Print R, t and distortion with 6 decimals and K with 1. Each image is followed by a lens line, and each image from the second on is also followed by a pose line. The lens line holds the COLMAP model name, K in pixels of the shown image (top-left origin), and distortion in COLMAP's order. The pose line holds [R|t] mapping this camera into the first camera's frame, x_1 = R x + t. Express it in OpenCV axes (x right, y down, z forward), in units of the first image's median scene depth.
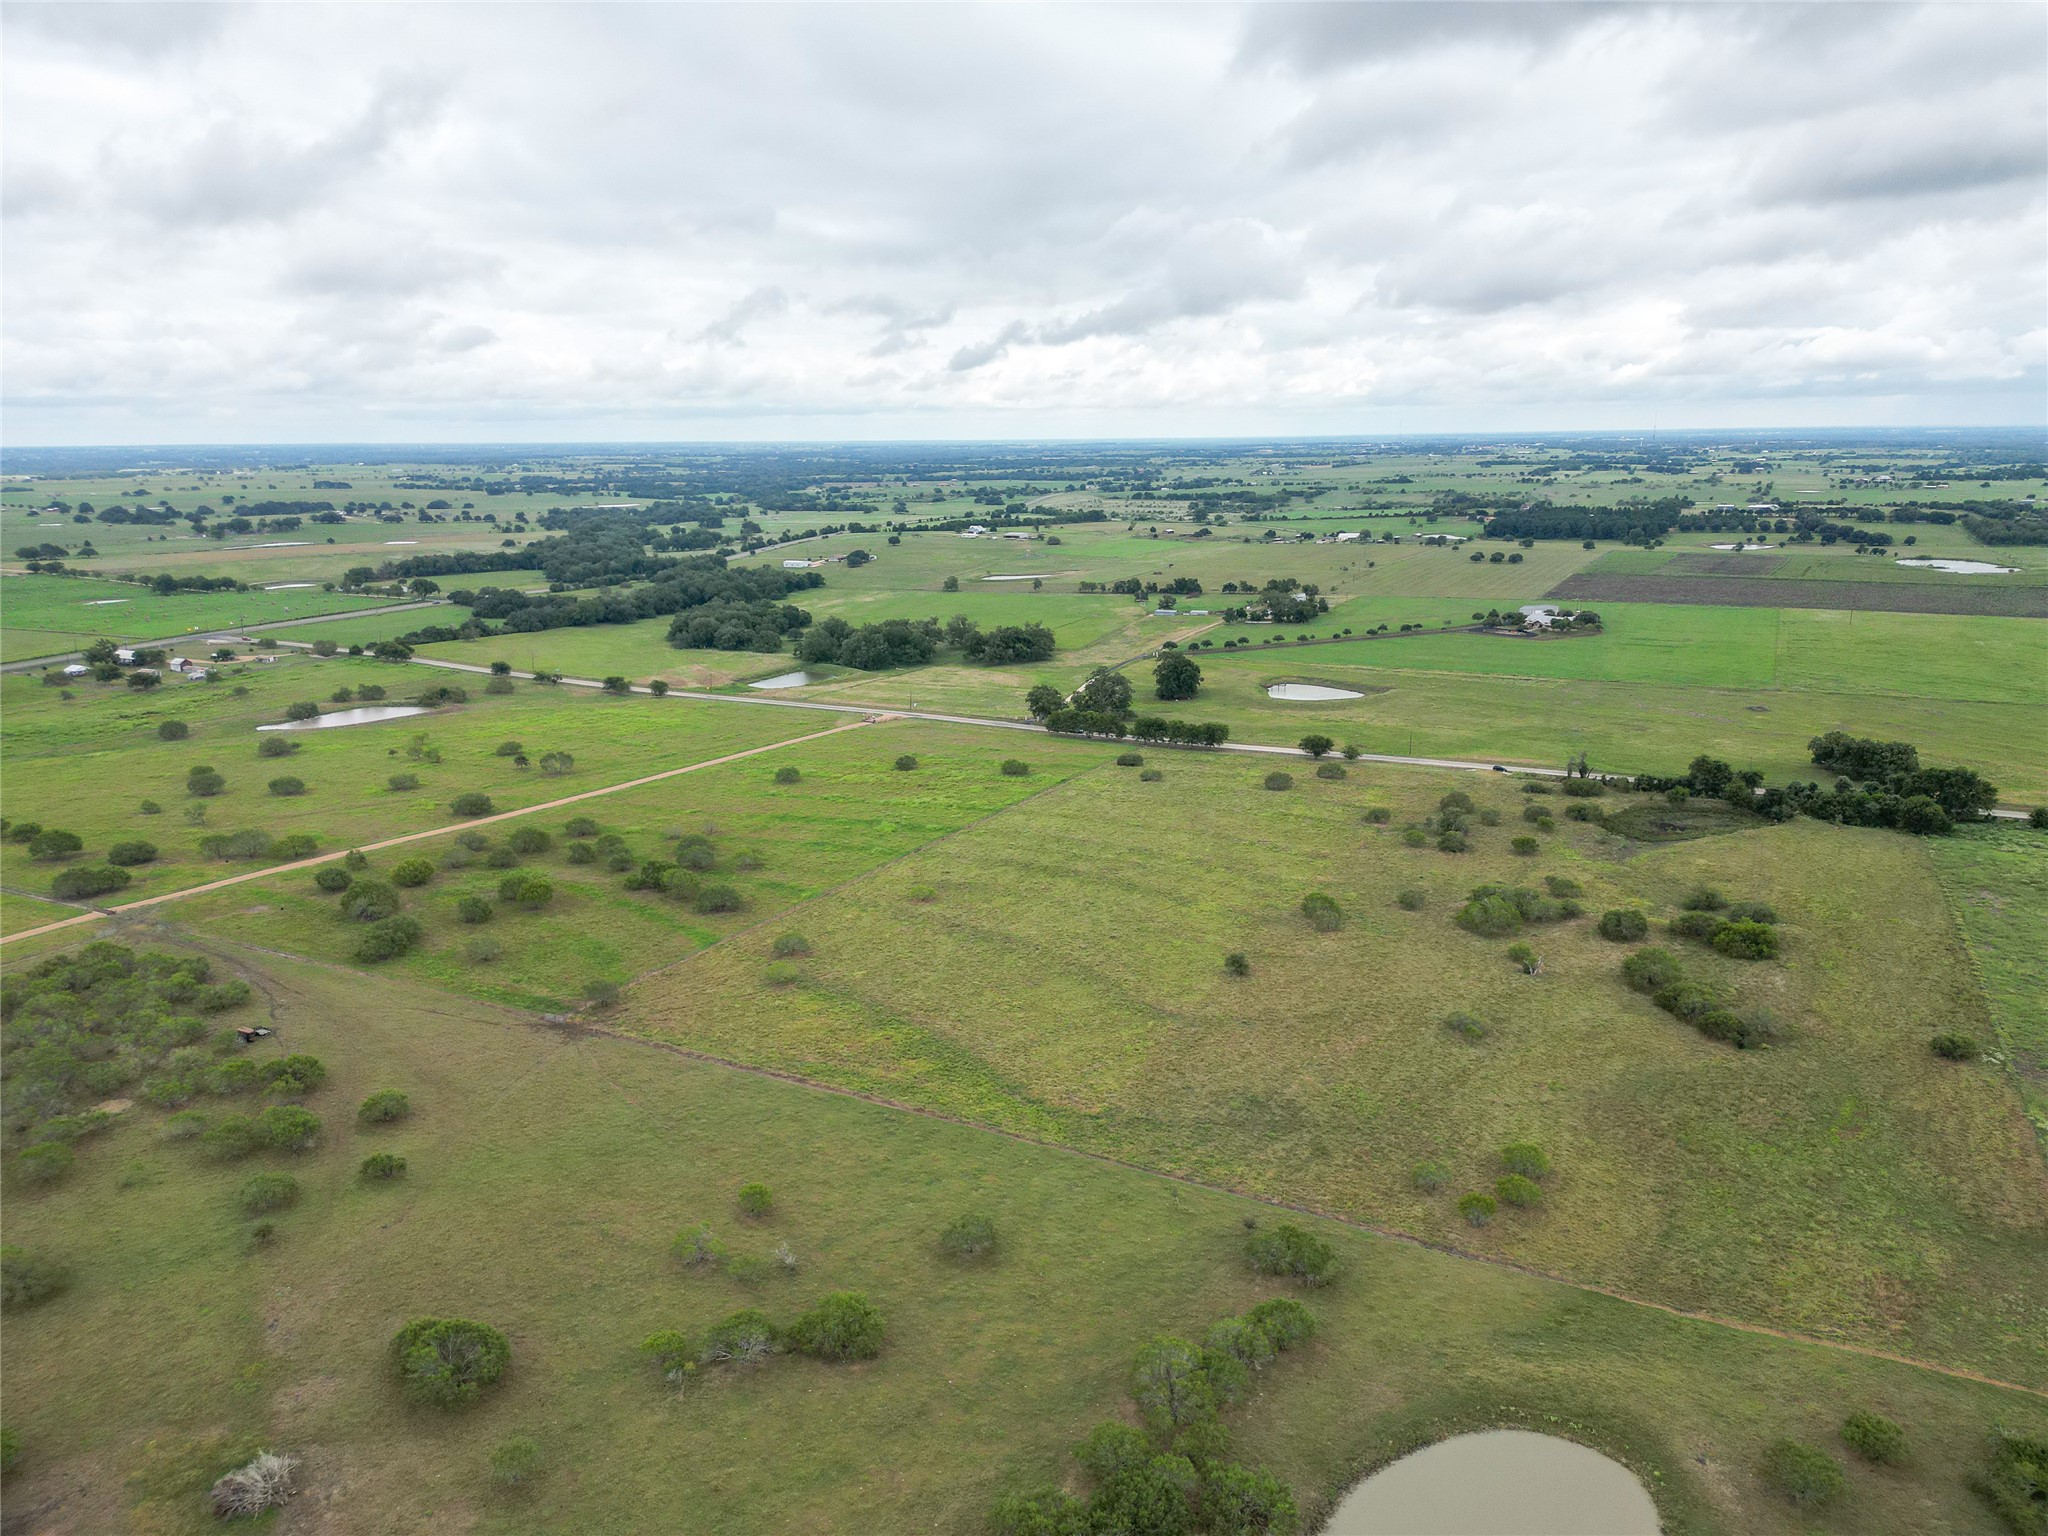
lens RADIAL K [[1425.9, 0, 1024.3], [0, 1425.9, 764.0], [0, 0, 1]] dist [0.064137, -0.053900]
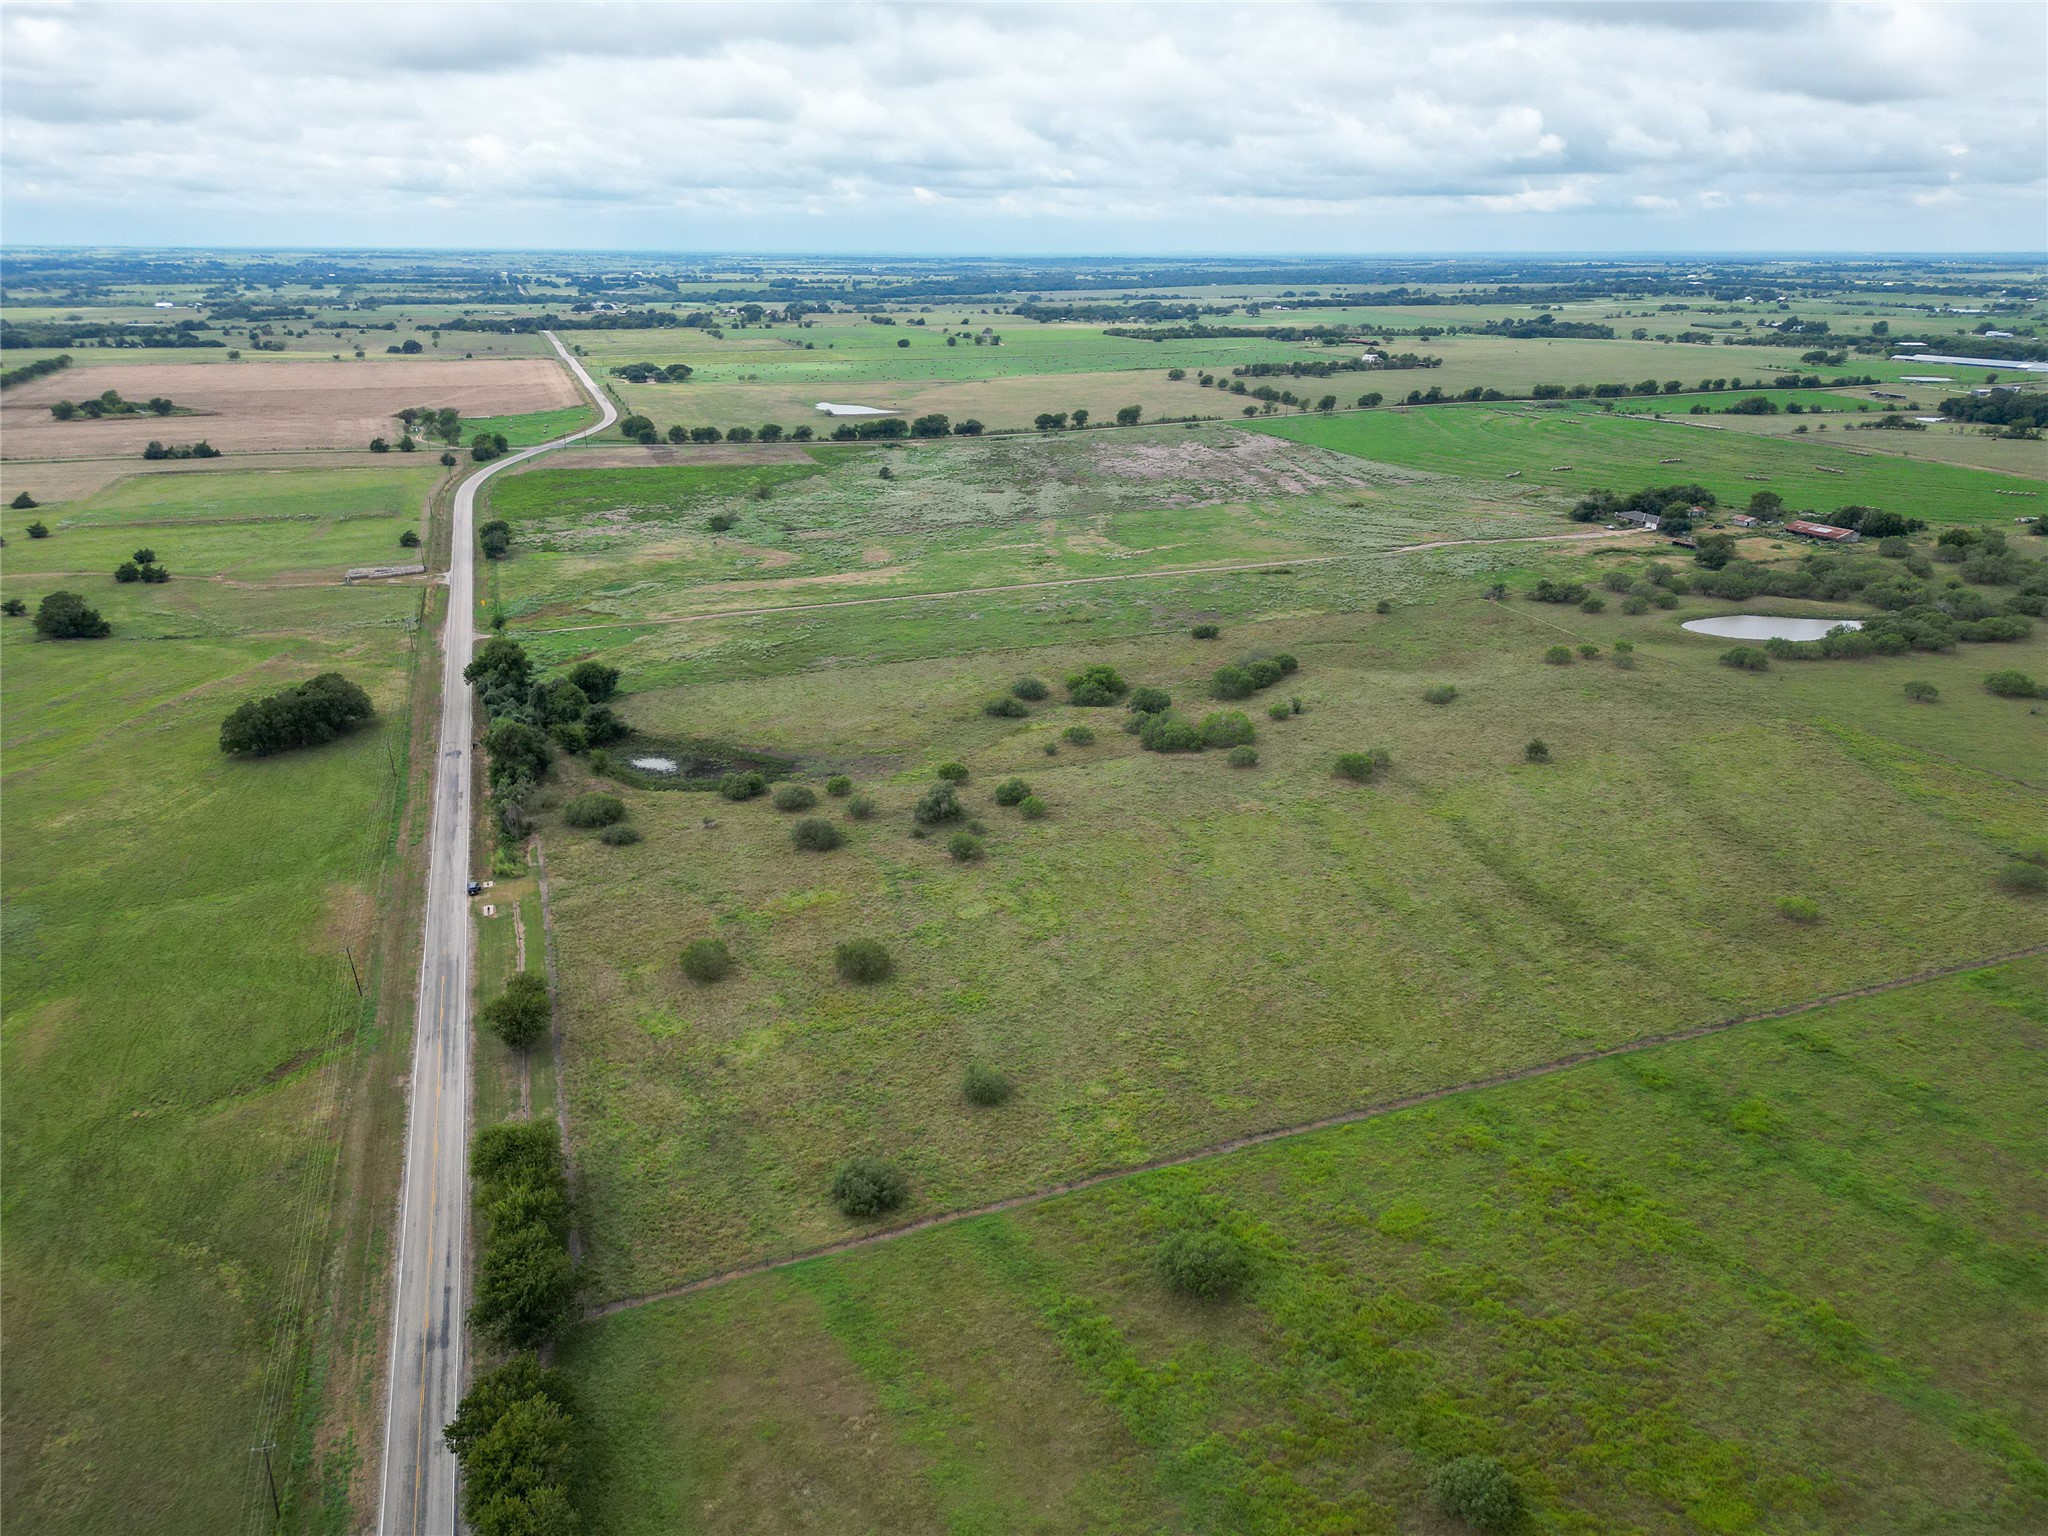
lens RADIAL K [[1425.9, 0, 1024.2], [0, 1425.9, 802.1], [0, 0, 1]] dist [0.064137, -0.053900]
pose [[-0.735074, -0.236071, 0.635560, -0.190973], [0.158616, 0.851528, 0.499741, -0.309185], [-0.659171, 0.468157, -0.588492, 1.357575]]
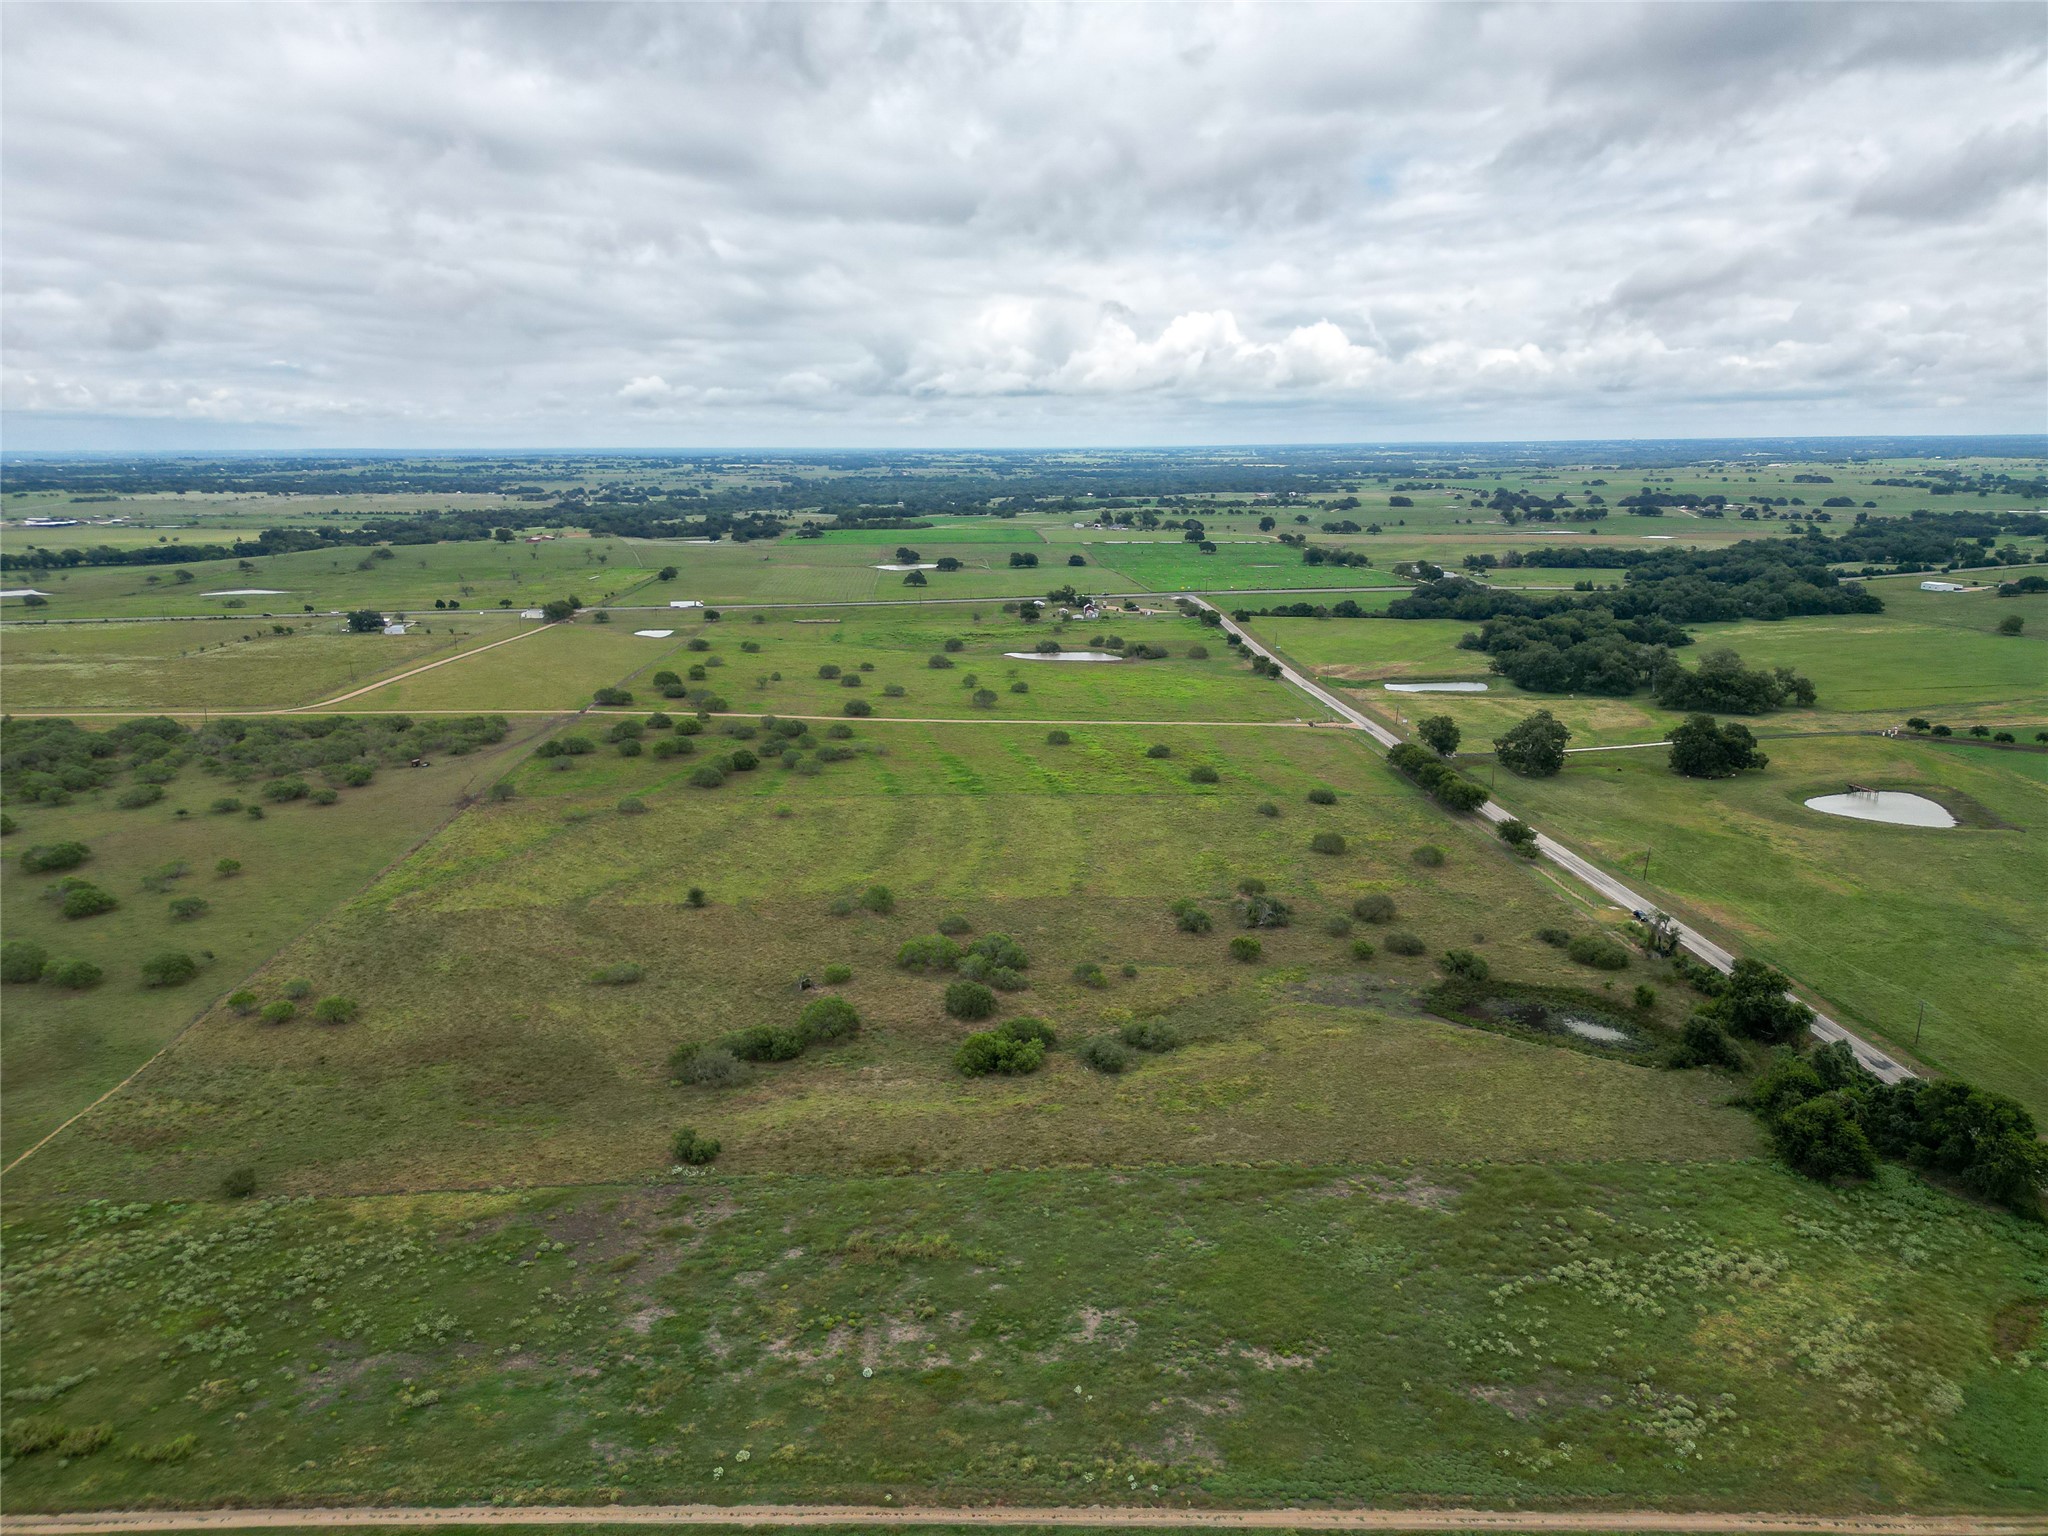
lens RADIAL K [[1425.9, 0, 1021.5], [0, 1425.9, 769.2], [0, 0, 1]] dist [0.064137, -0.053900]
pose [[0.508388, 0.200036, -0.837572, 0.879345], [-0.192421, 0.974441, 0.115928, -0.106155], [0.839354, 0.102230, 0.533885, 0.412177]]
